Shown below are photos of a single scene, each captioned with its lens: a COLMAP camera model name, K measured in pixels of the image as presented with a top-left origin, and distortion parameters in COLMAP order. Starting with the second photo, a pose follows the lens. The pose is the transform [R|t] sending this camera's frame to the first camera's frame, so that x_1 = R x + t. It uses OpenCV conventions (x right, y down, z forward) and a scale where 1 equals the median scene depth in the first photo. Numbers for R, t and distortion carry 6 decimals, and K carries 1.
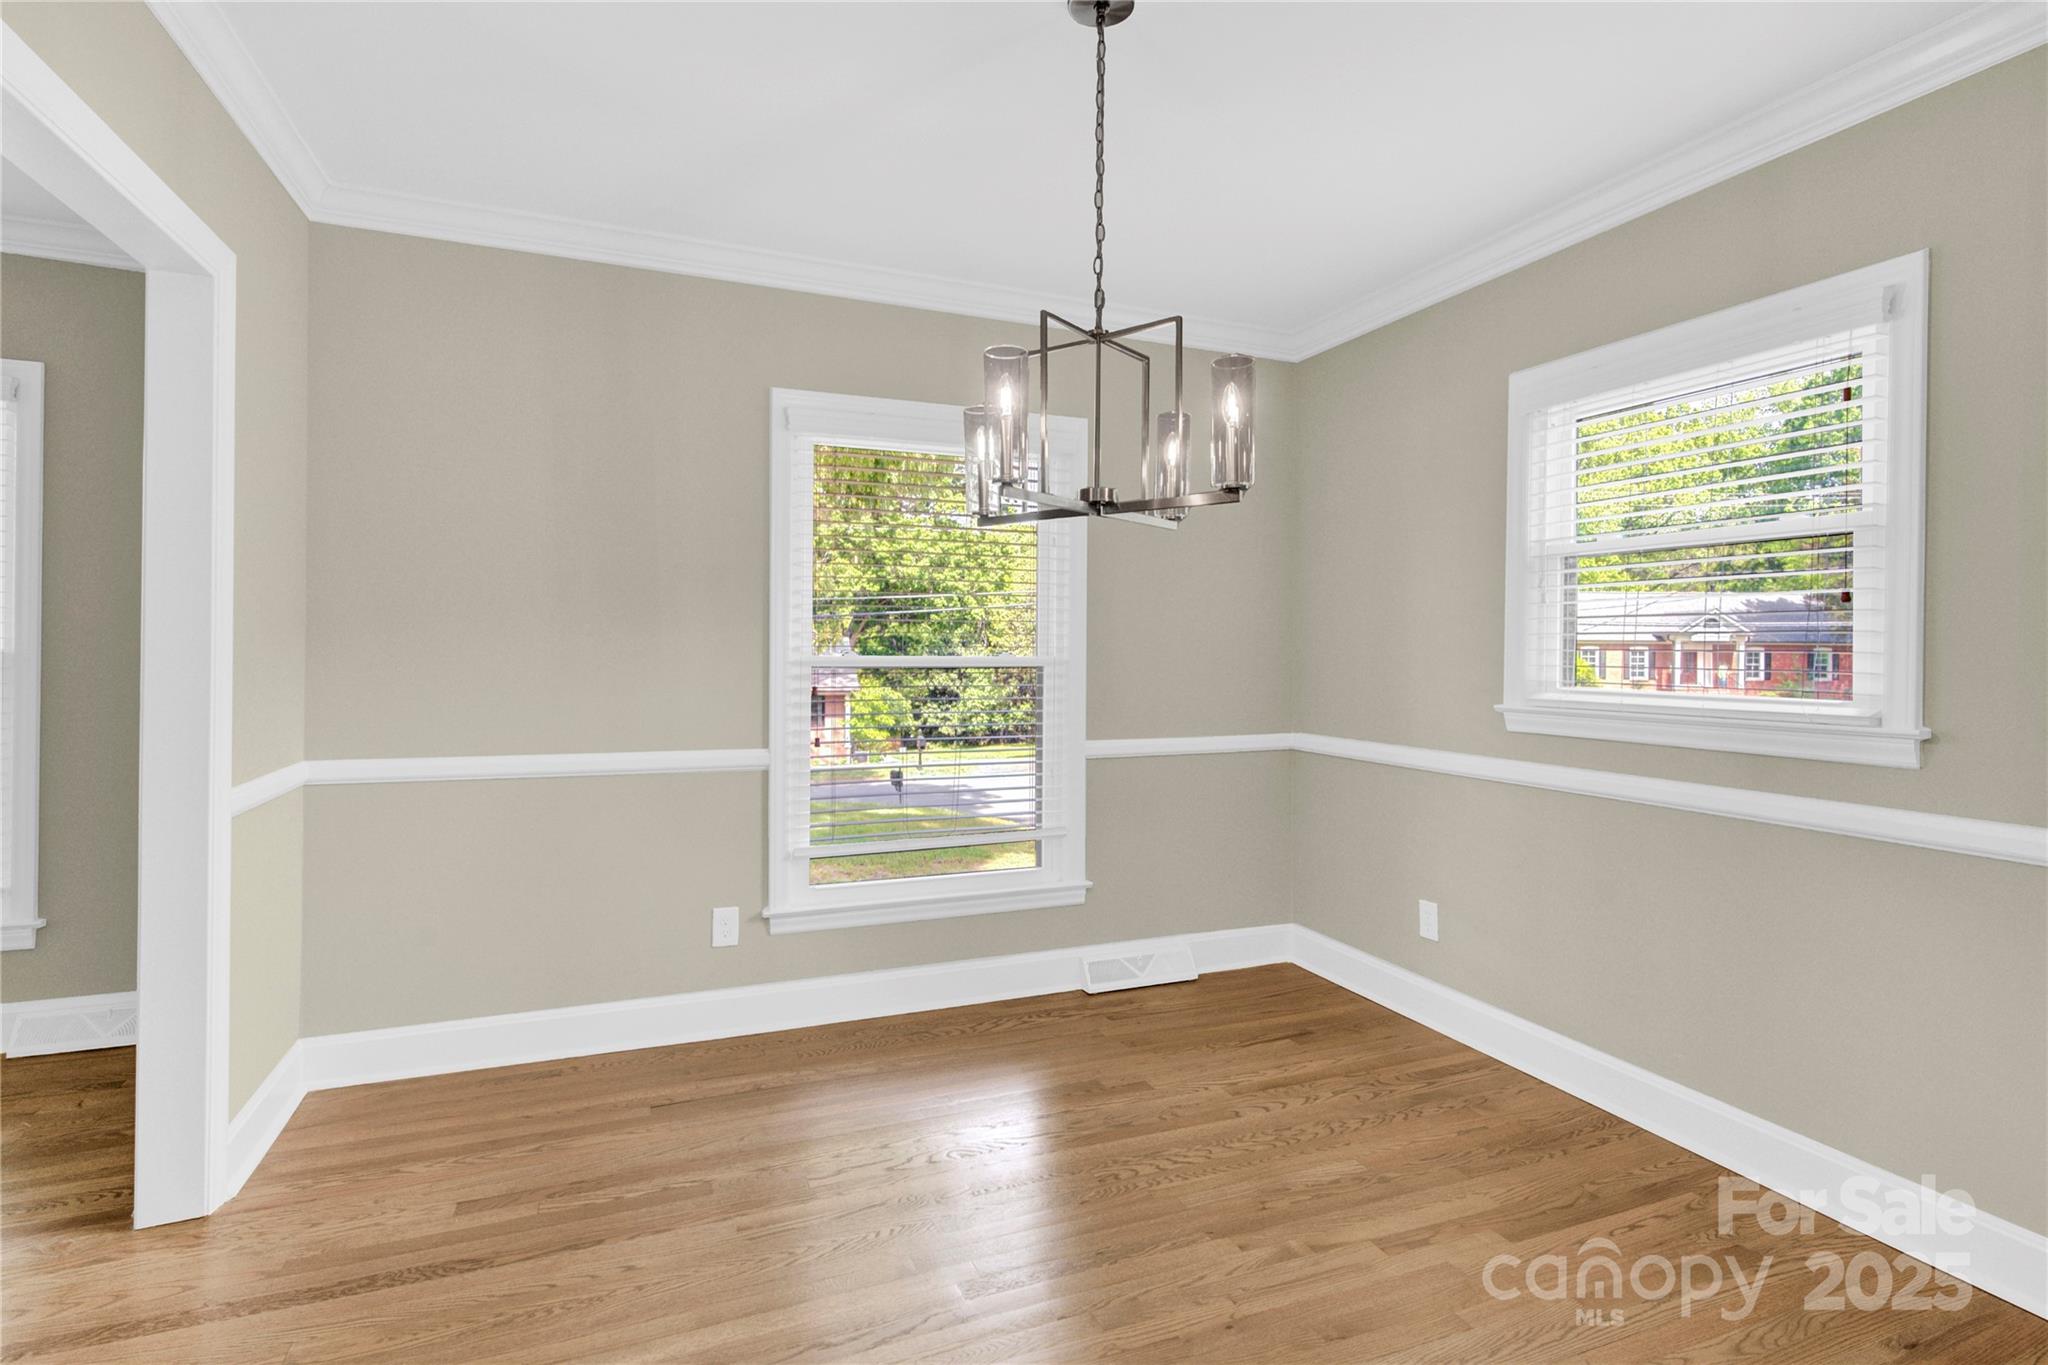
lens RADIAL K [[972.3, 0, 1011.7], [0, 972.3, 665.6], [0, 0, 1]] dist [-0.002195, 0.000934]
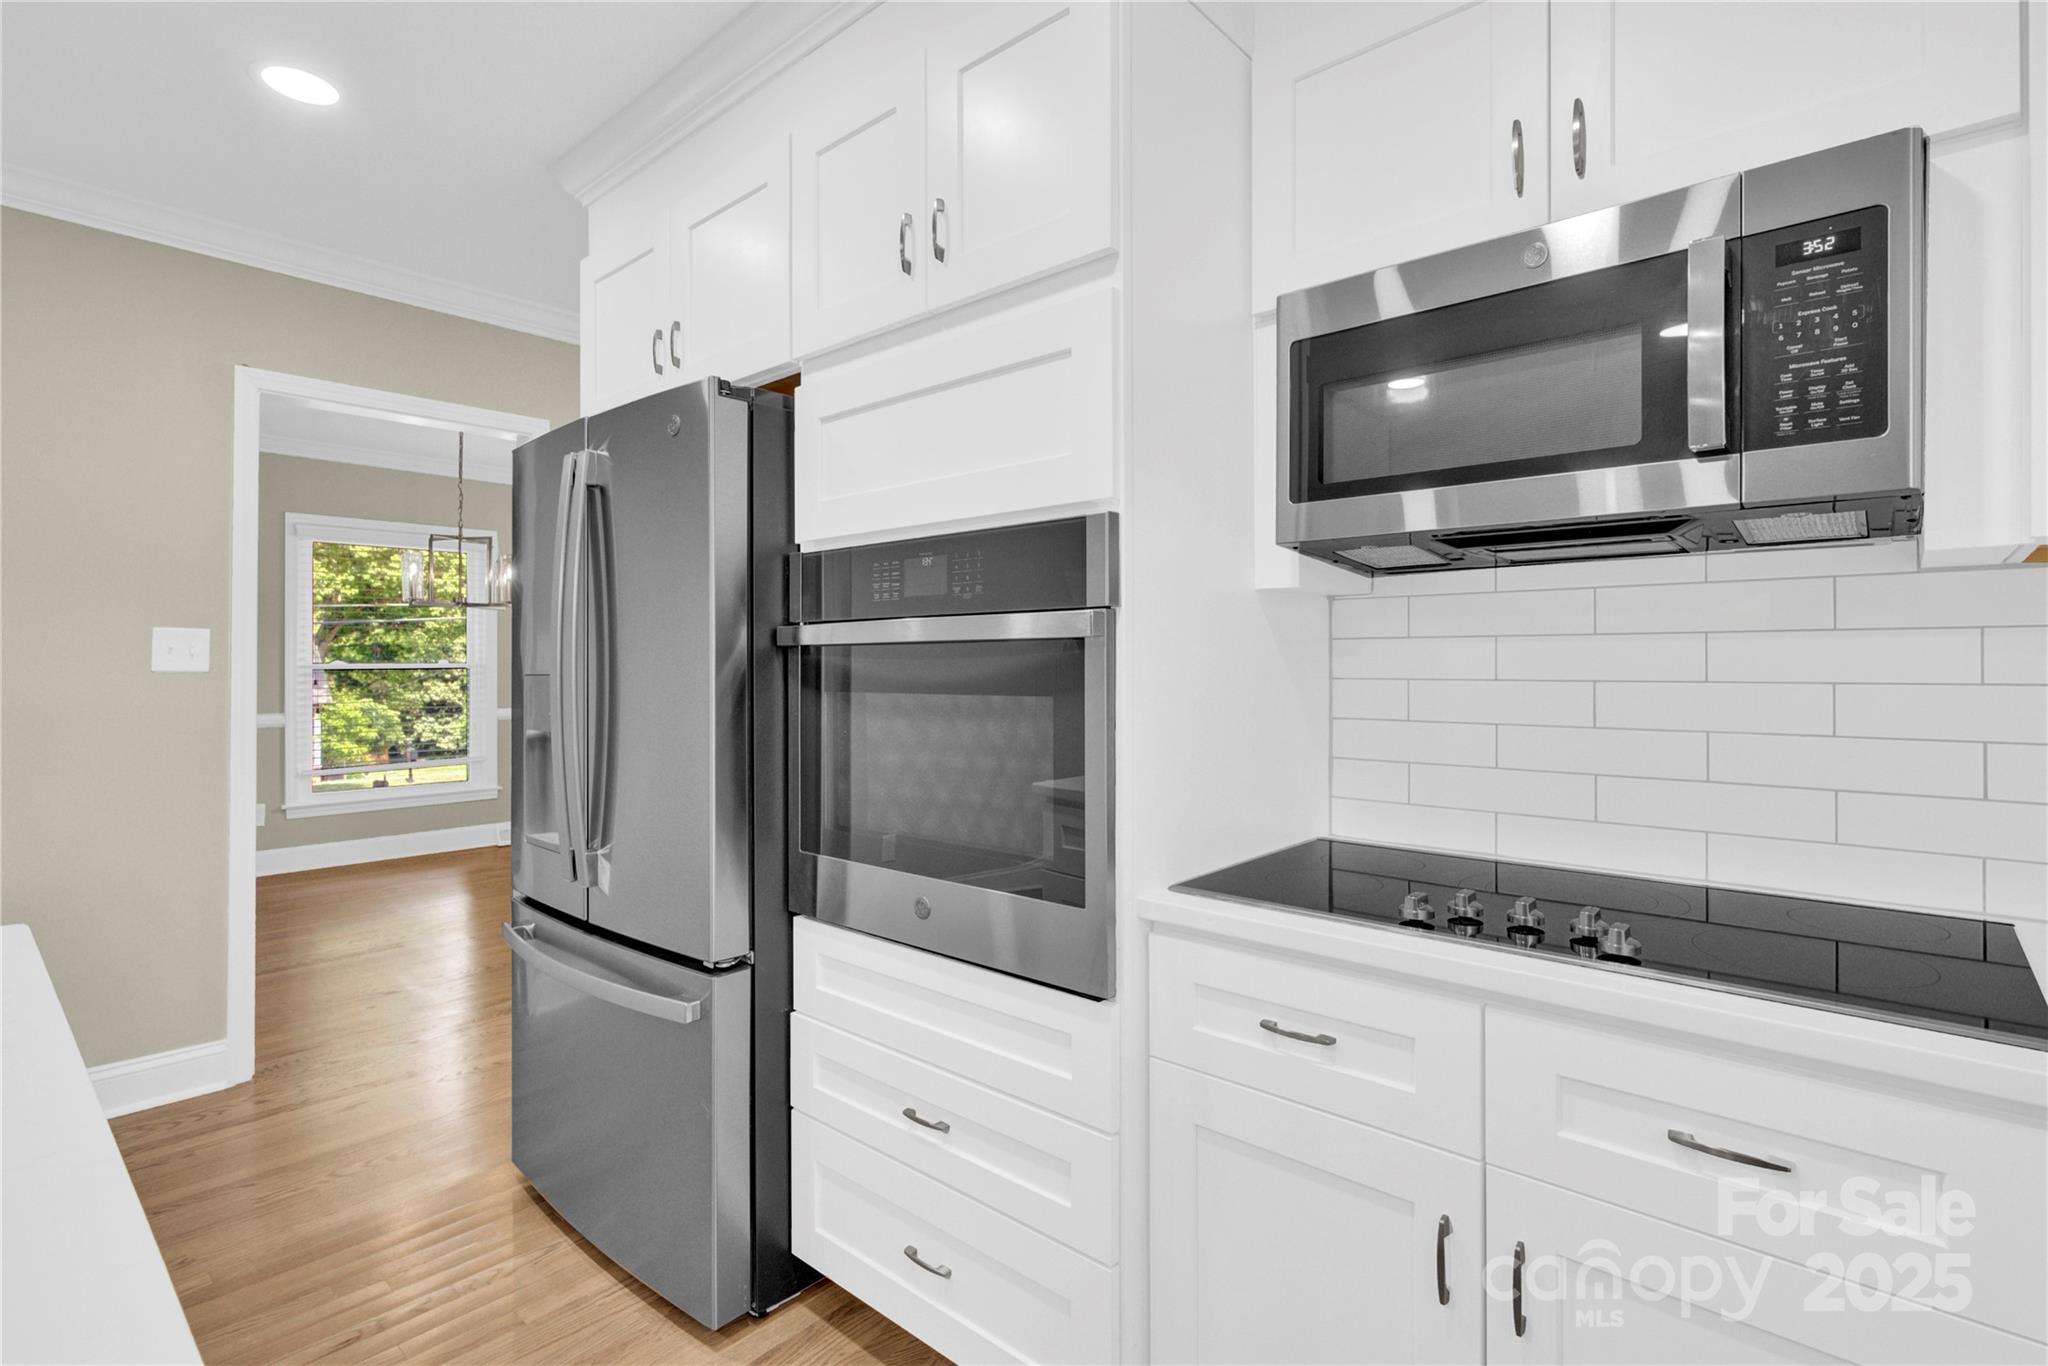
lens RADIAL K [[972.3, 0, 1068.9], [0, 972.3, 663.6], [0, 0, 1]] dist [-0.002195, 0.000934]
pose [[0.879239, 0.000028, 0.476380, 0.016291], [0.005836, 0.999924, -0.010831, 0.001811], [-0.476345, 0.012303, 0.879173, -0.122272]]
